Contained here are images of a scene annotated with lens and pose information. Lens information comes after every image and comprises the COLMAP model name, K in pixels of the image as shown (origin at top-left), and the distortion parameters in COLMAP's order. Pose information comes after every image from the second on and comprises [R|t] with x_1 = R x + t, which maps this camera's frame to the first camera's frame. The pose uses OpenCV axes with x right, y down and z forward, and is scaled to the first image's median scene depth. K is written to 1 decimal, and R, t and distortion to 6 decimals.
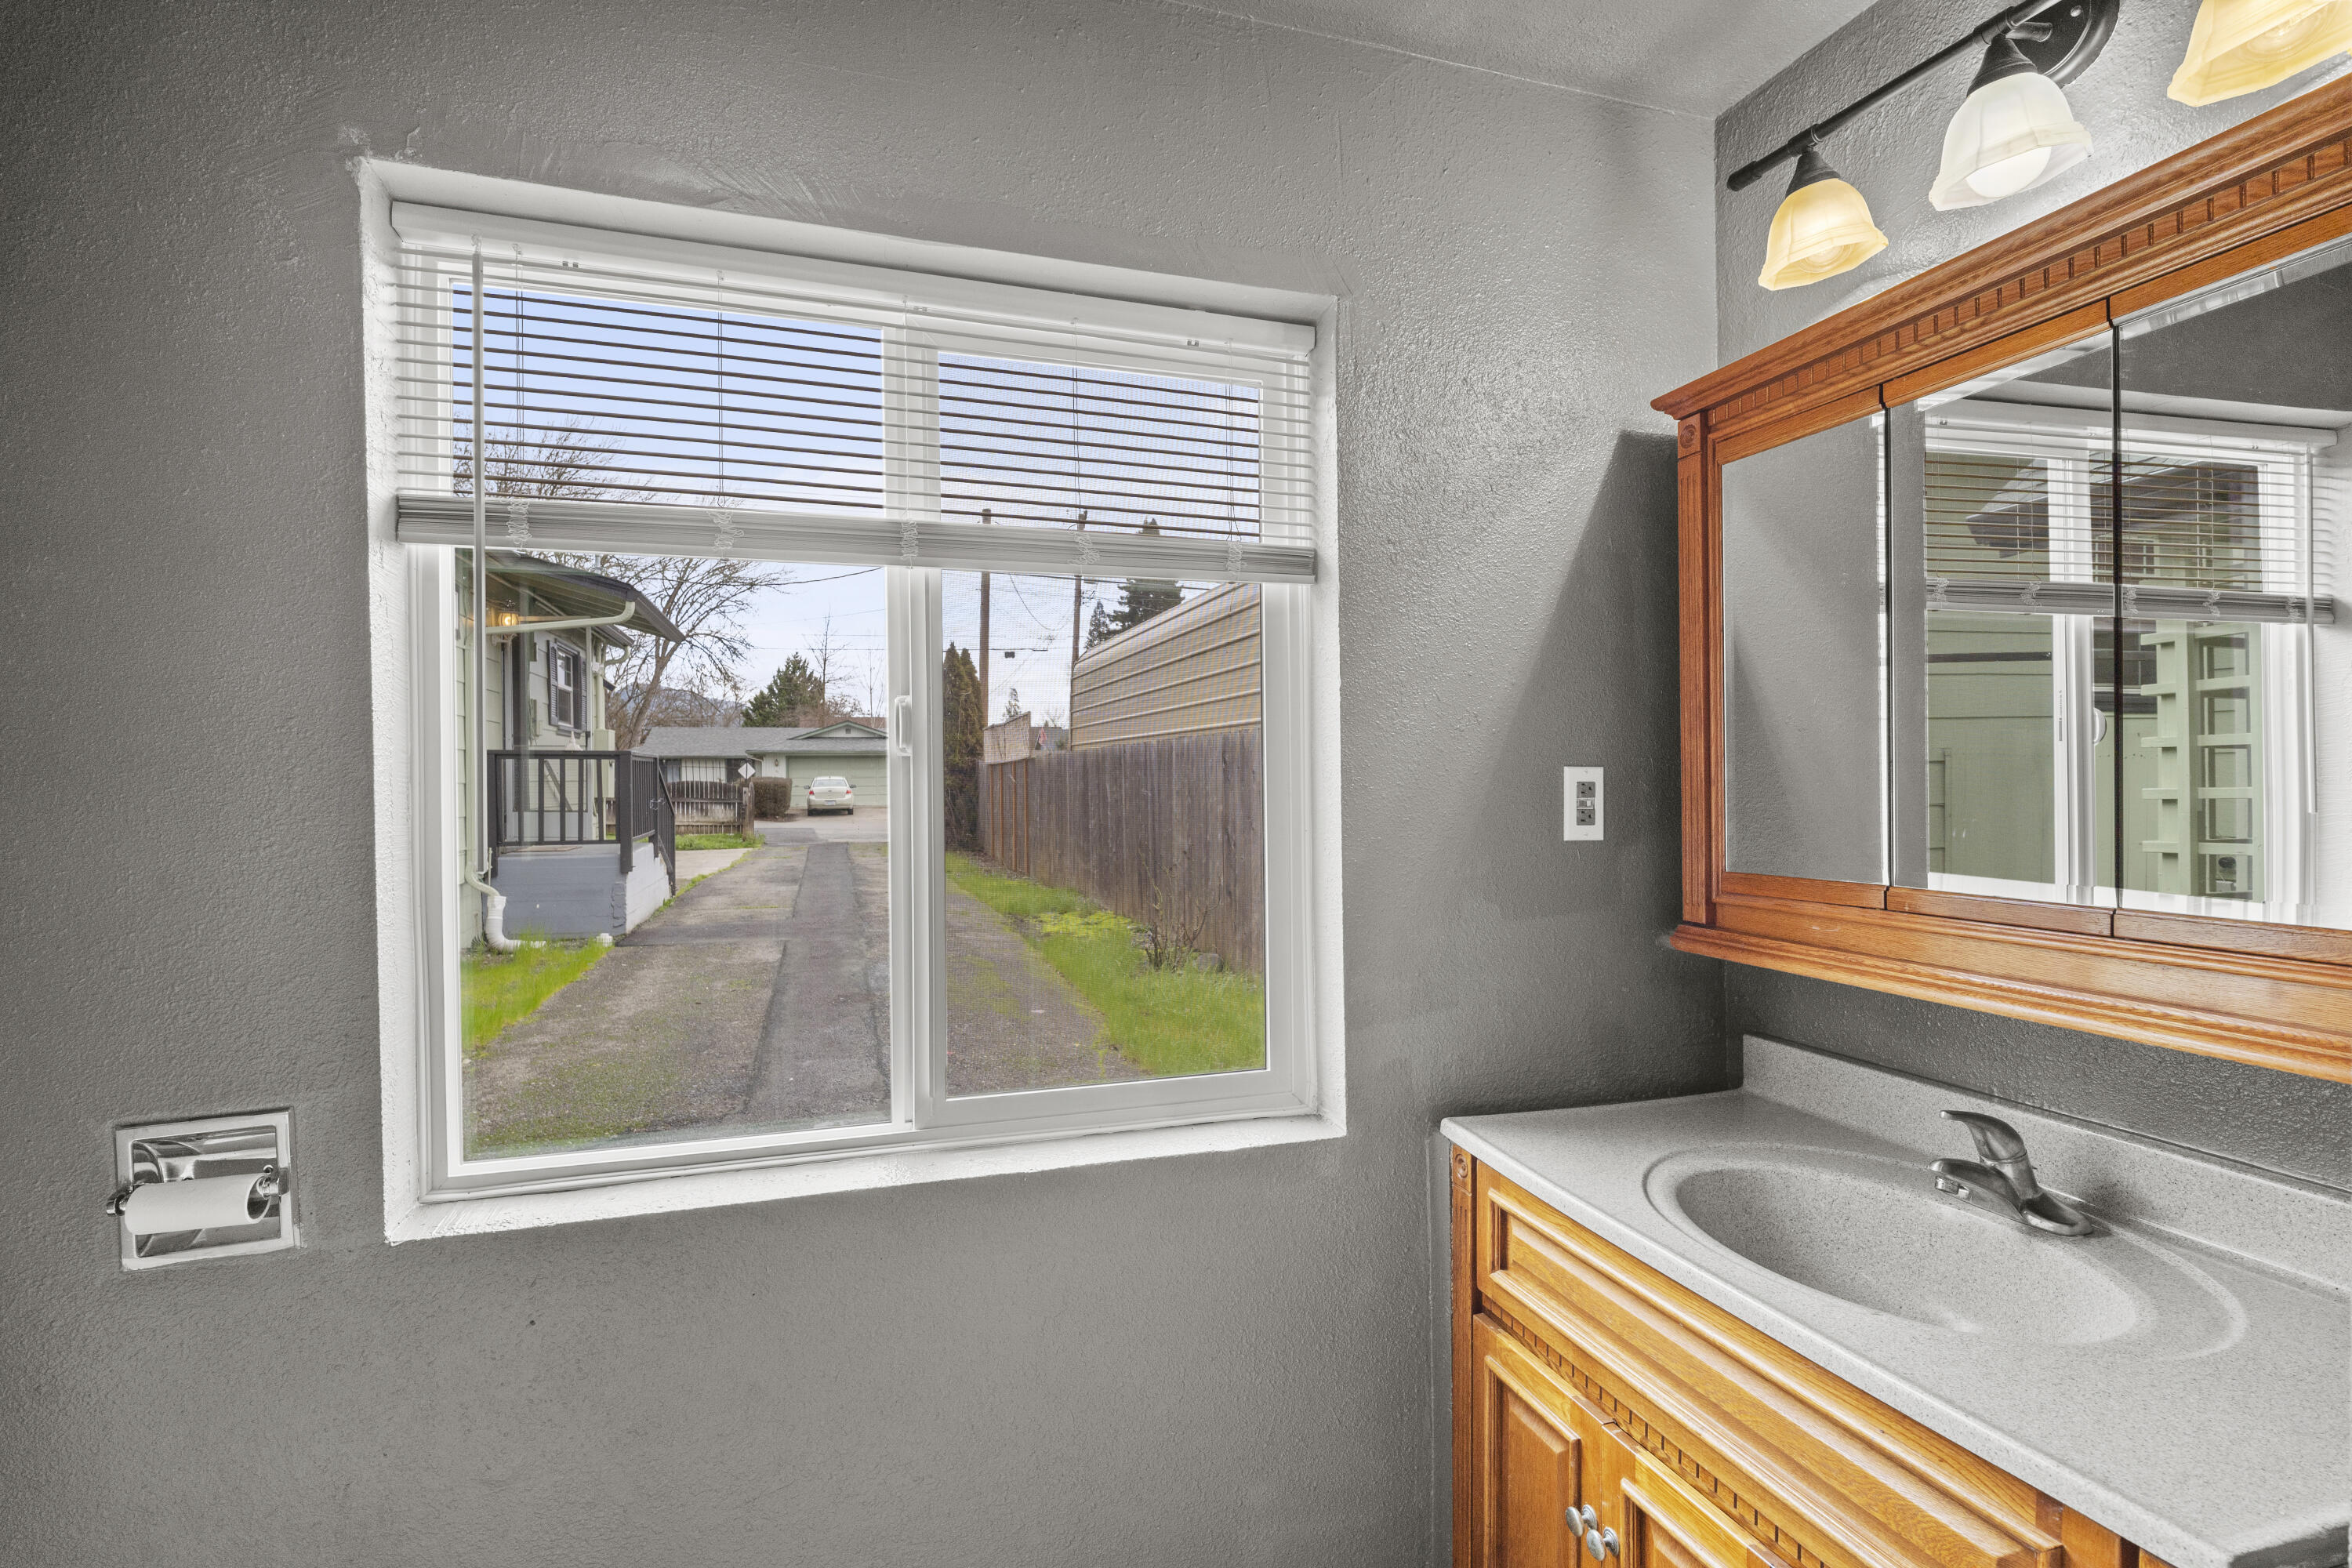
lens RADIAL K [[1104.0, 0, 1178.1], [0, 1104.0, 788.2], [0, 0, 1]] dist [-0.001545, -0.001166]
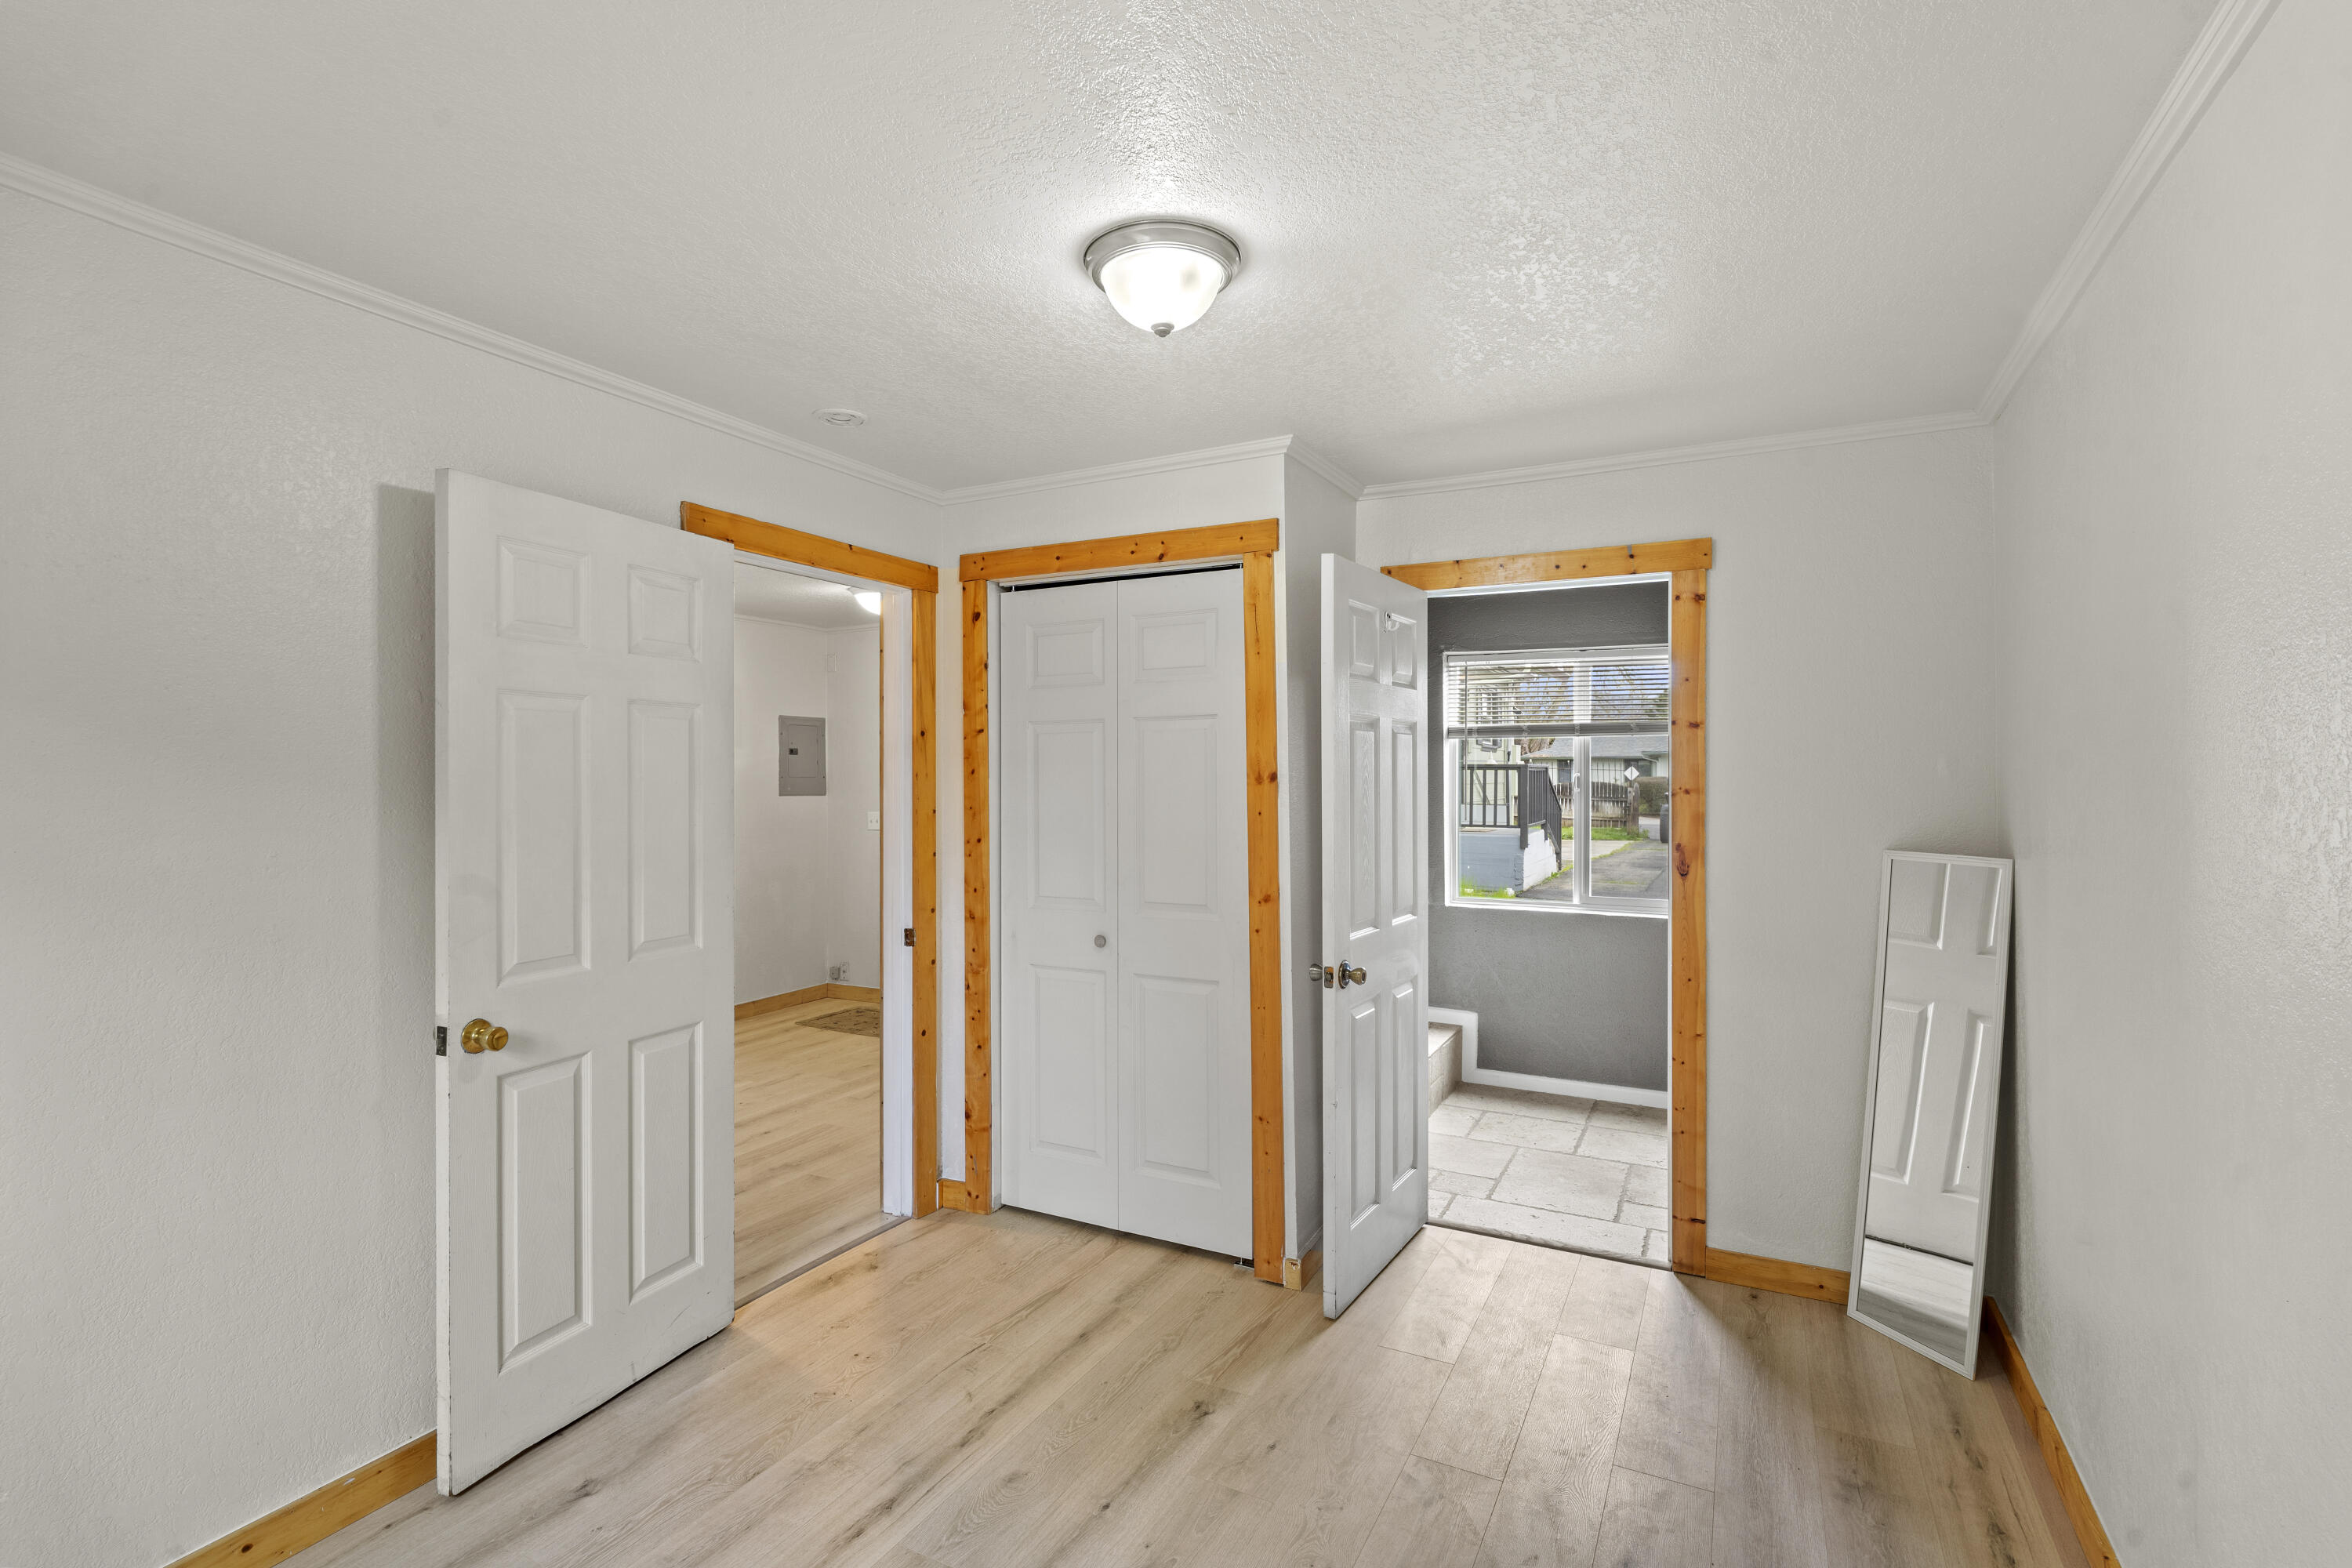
lens RADIAL K [[1094.8, 0, 1176.0], [0, 1094.8, 784.0], [0, 0, 1]] dist [0.000351, -0.000172]
pose [[0.708159, 0.011739, -0.705955, 0.198411], [-0.012512, 0.999913, 0.004076, -0.008280], [0.705942, 0.005946, 0.708245, -0.354933]]
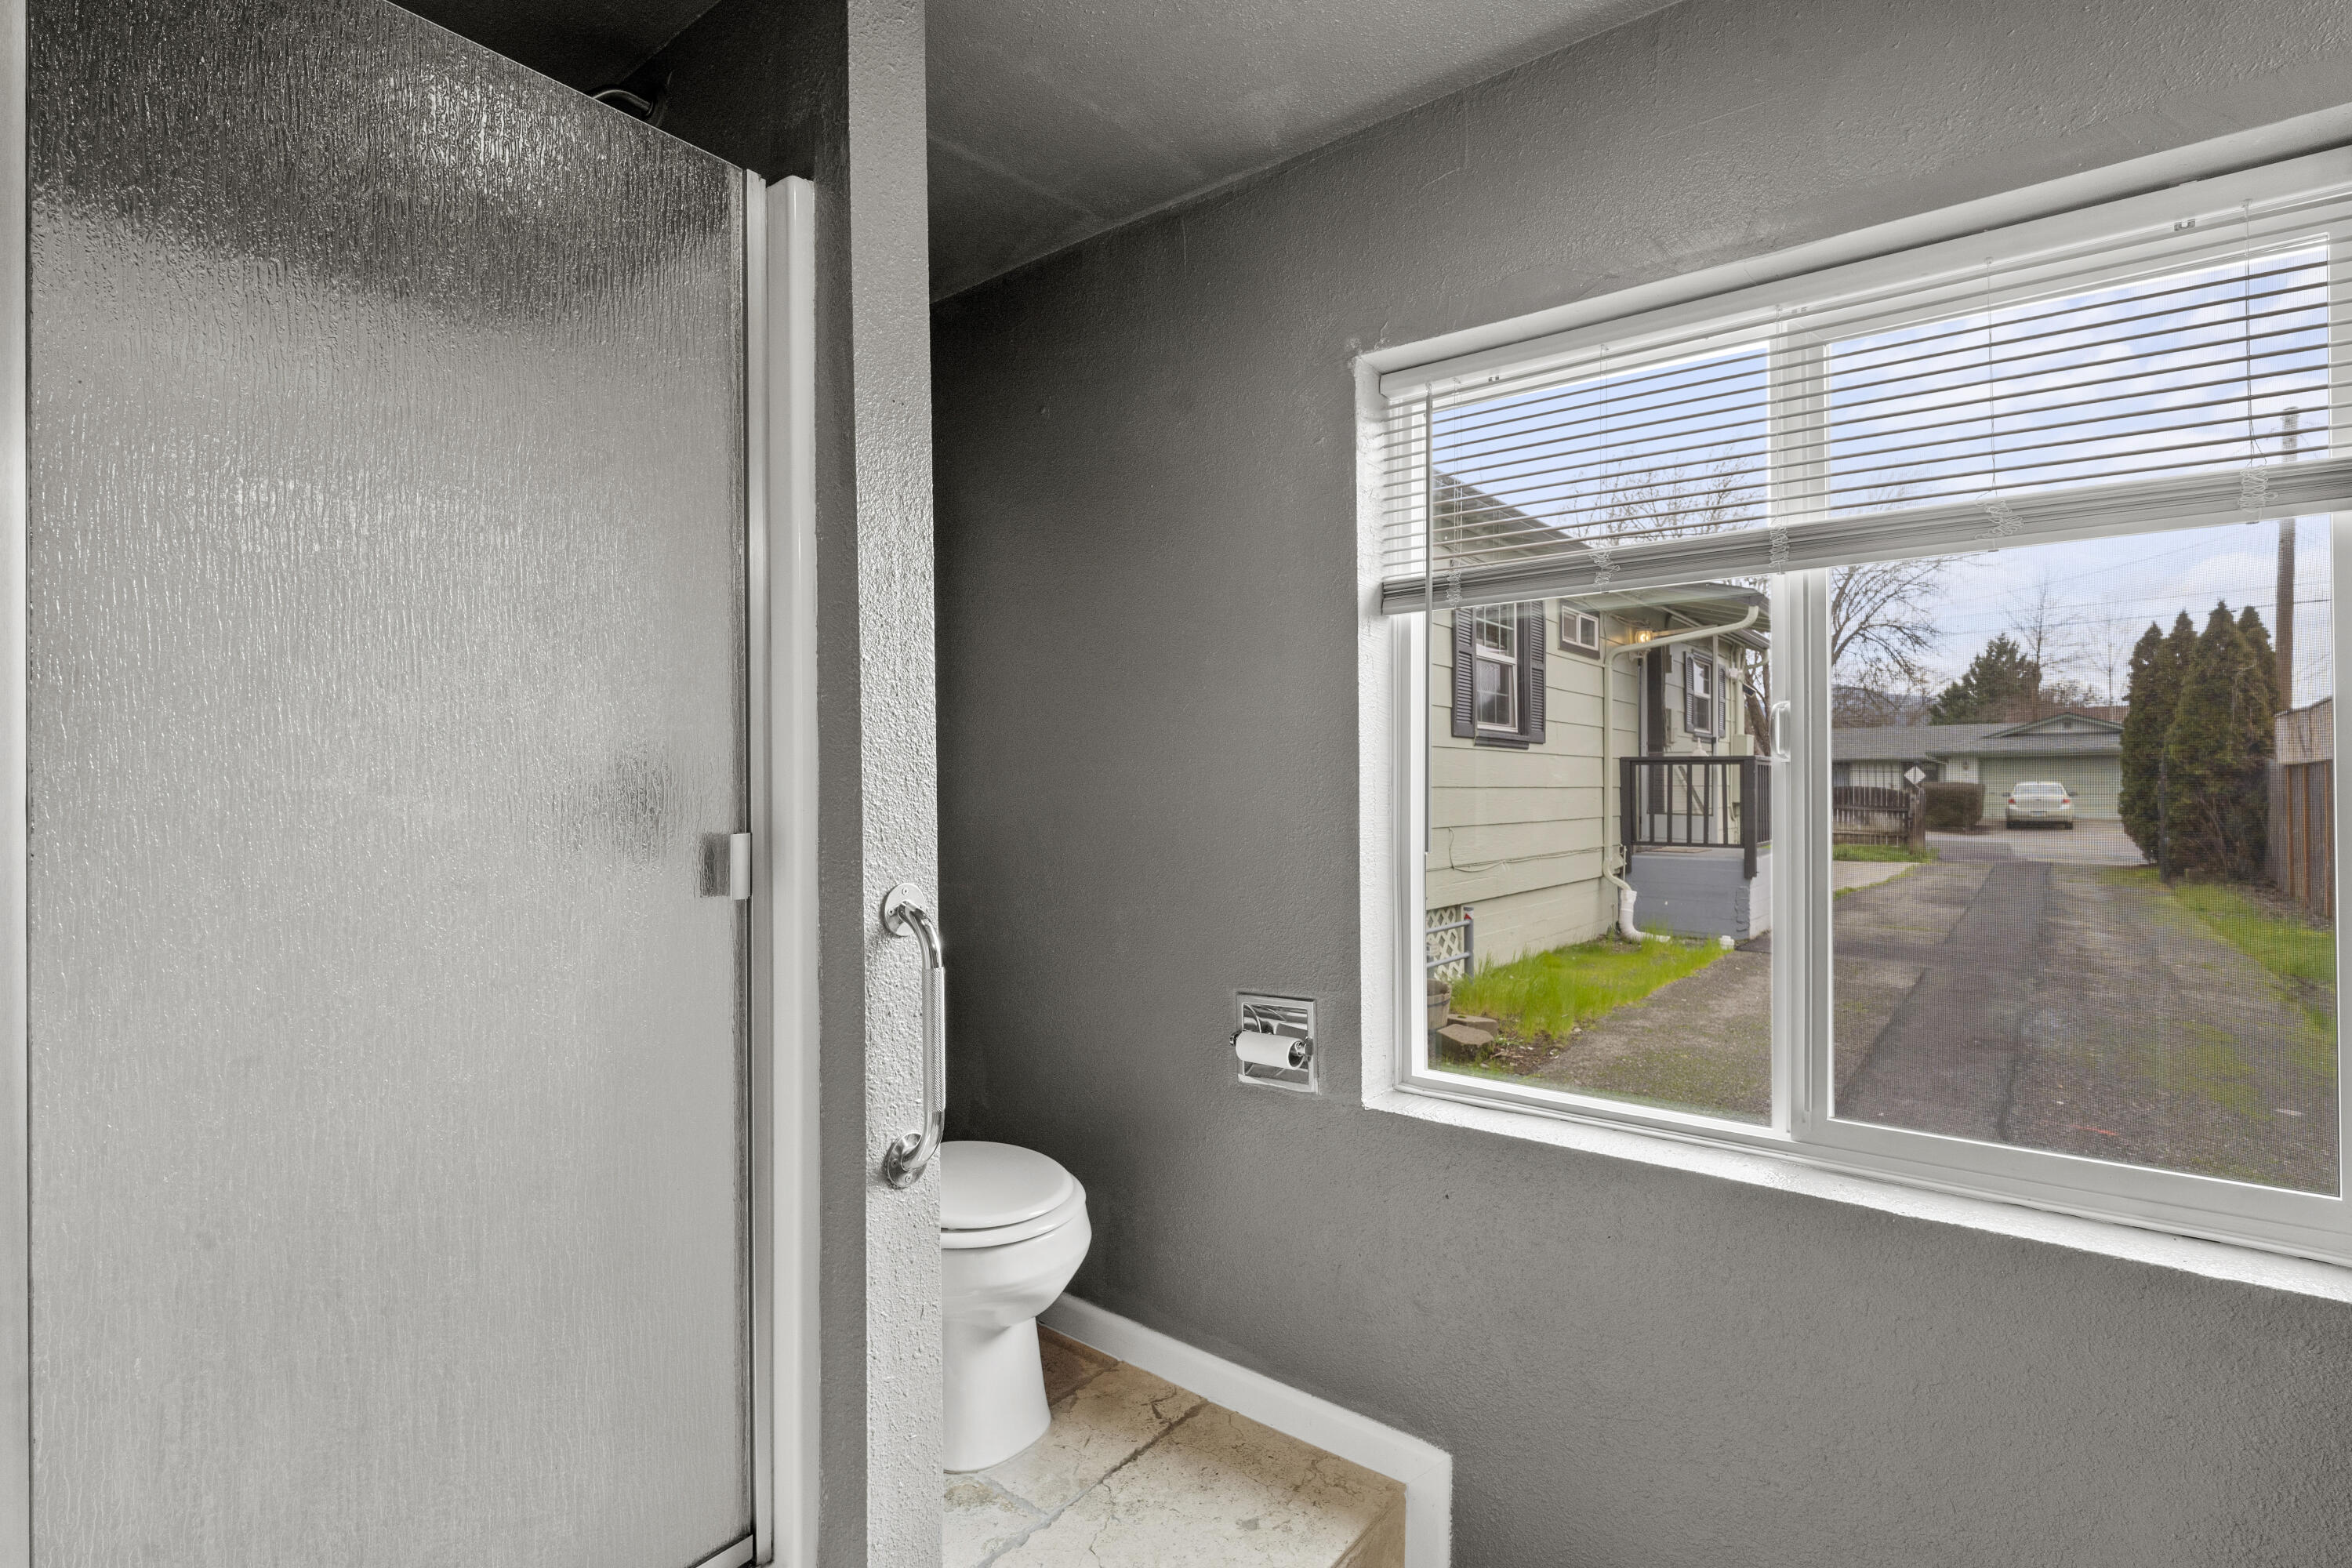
lens RADIAL K [[1125.6, 0, 1176.0], [0, 1125.6, 784.0], [0, 0, 1]] dist [0.000063, -0.000678]
pose [[0.567437, 0.004380, -0.823405, 0.045102], [-0.011022, 0.999937, -0.002277, -0.000166], [0.823343, 0.010367, 0.567449, -0.004664]]
